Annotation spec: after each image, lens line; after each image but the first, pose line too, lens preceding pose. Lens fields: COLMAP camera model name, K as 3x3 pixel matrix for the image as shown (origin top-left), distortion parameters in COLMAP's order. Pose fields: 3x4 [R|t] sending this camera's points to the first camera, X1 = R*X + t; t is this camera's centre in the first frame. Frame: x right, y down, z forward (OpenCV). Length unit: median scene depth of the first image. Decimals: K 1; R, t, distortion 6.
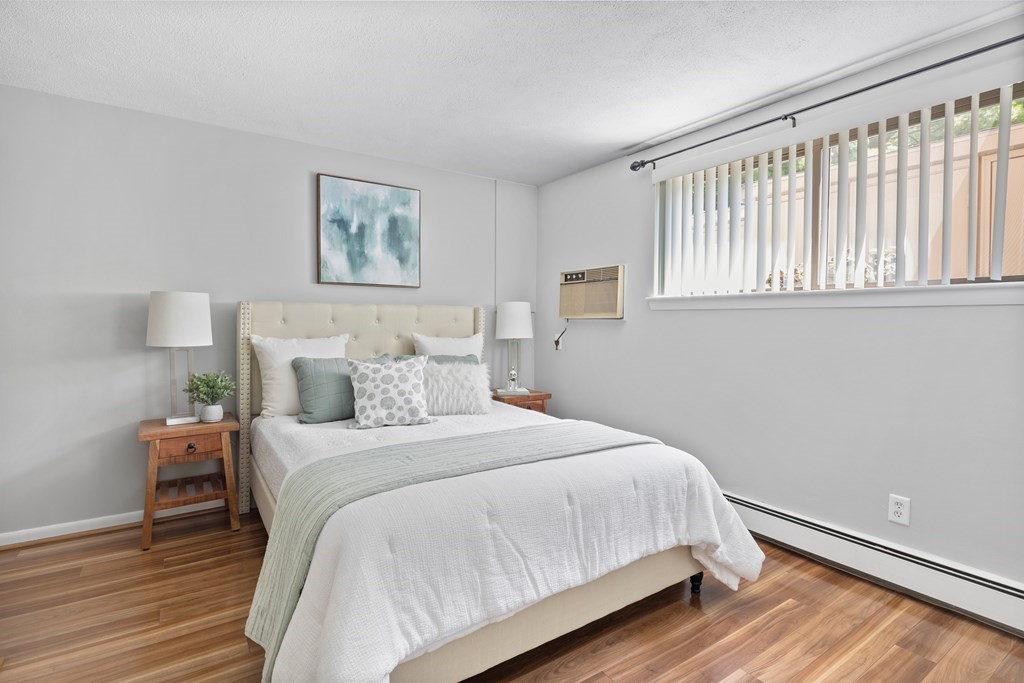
lens RADIAL K [[496.0, 0, 511.8], [0, 496.0, 305.2], [0, 0, 1]] dist [-0.001590, -0.002174]
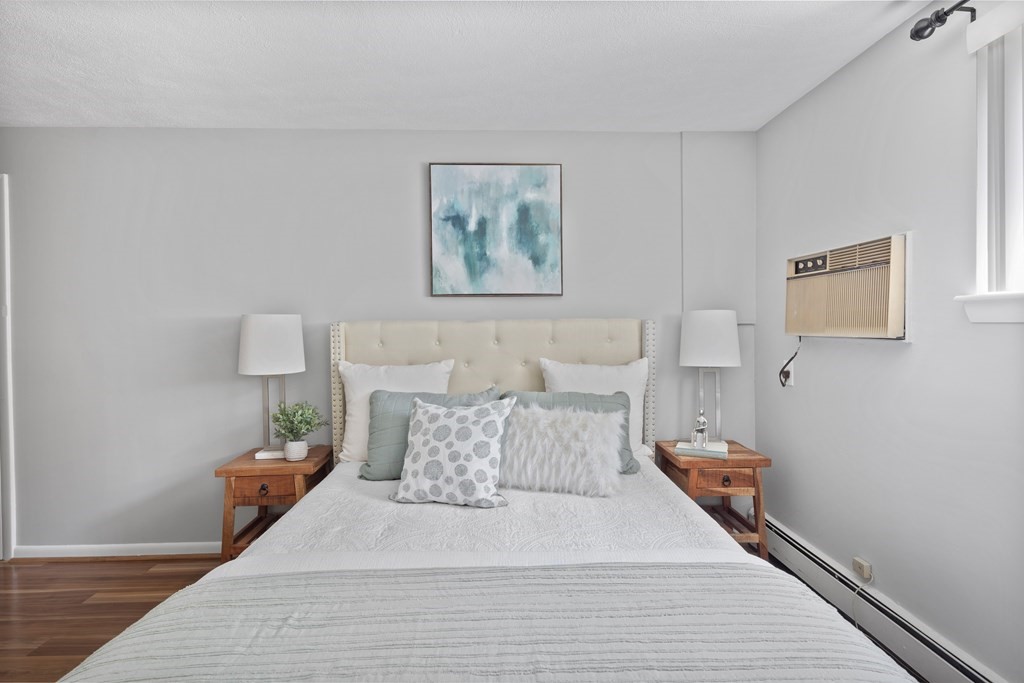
lens RADIAL K [[495.9, 0, 511.5], [0, 495.9, 315.3], [0, 0, 1]] dist [-0.001597, -0.000995]
pose [[0.847552, -0.023600, -0.530187, 0.155622], [0.029657, 0.999556, 0.002917, -0.010817], [0.529882, -0.018196, 0.847876, 0.360307]]
